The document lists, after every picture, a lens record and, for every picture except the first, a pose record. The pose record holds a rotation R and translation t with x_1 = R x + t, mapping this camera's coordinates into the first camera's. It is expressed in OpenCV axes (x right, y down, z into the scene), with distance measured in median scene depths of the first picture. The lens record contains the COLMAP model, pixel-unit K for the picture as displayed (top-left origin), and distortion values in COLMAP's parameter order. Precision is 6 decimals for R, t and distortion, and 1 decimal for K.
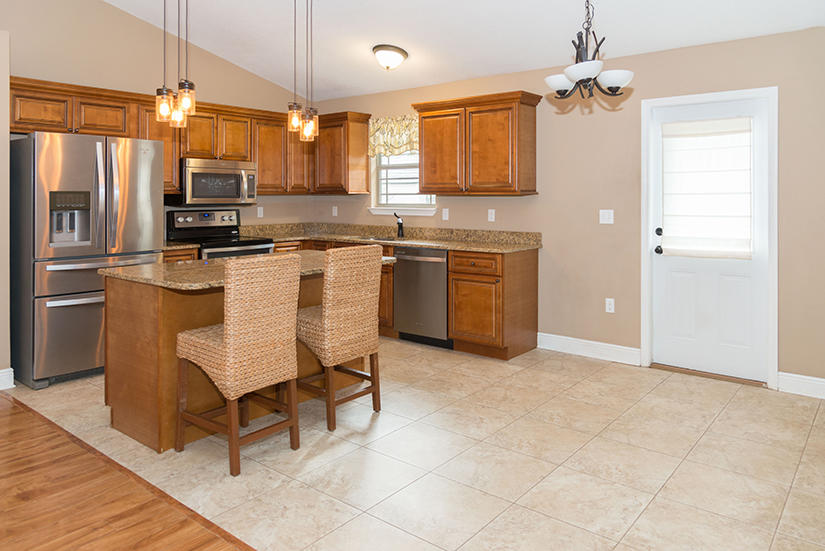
lens RADIAL K [[585.6, 0, 415.9], [0, 585.6, 198.0], [0, 0, 1]] dist [0.009572, -0.000682]
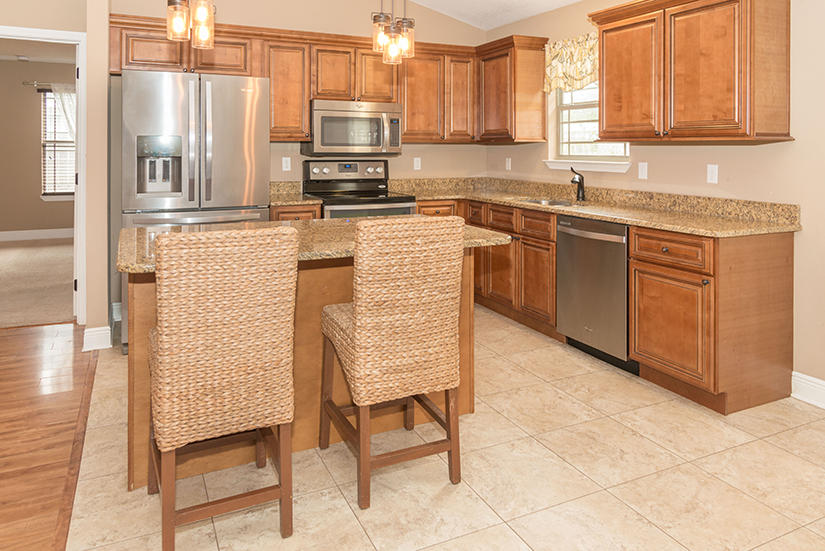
lens RADIAL K [[585.6, 0, 412.2], [0, 585.6, 150.5], [0, 0, 1]] dist [0.009572, -0.000682]
pose [[0.903703, 0.006033, -0.428117, 0.115031], [-0.006850, 0.999976, -0.000367, 0.006724], [0.428105, 0.003264, 0.903723, 0.295345]]
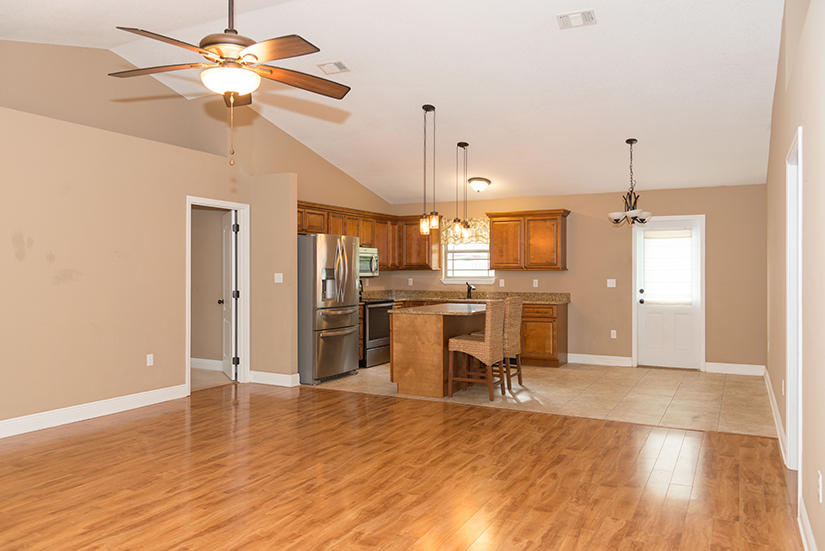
lens RADIAL K [[607.7, 0, 412.1], [0, 607.7, 269.7], [0, 0, 1]] dist [0.010026, -0.002134]
pose [[0.982718, 0.001594, 0.185103, -0.551009], [-0.000283, 0.999975, -0.007108, 0.004834], [-0.185110, 0.006933, 0.982693, -0.618352]]
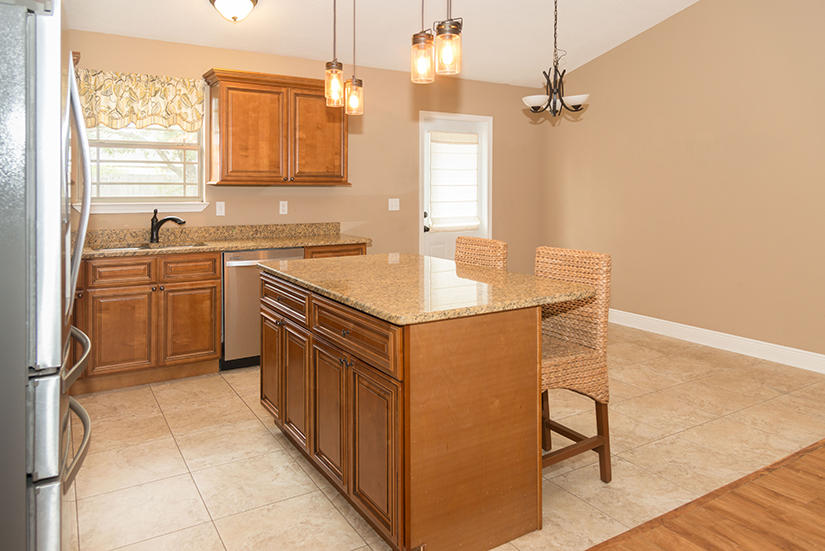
lens RADIAL K [[585.6, 0, 412.5], [0, 585.6, 219.0], [0, 0, 1]] dist [0.009572, -0.000682]
pose [[0.334572, -0.048125, 0.941140, -0.727027], [0.003619, 0.998753, 0.049785, 0.002351], [-0.942363, -0.013251, 0.334329, 0.535786]]
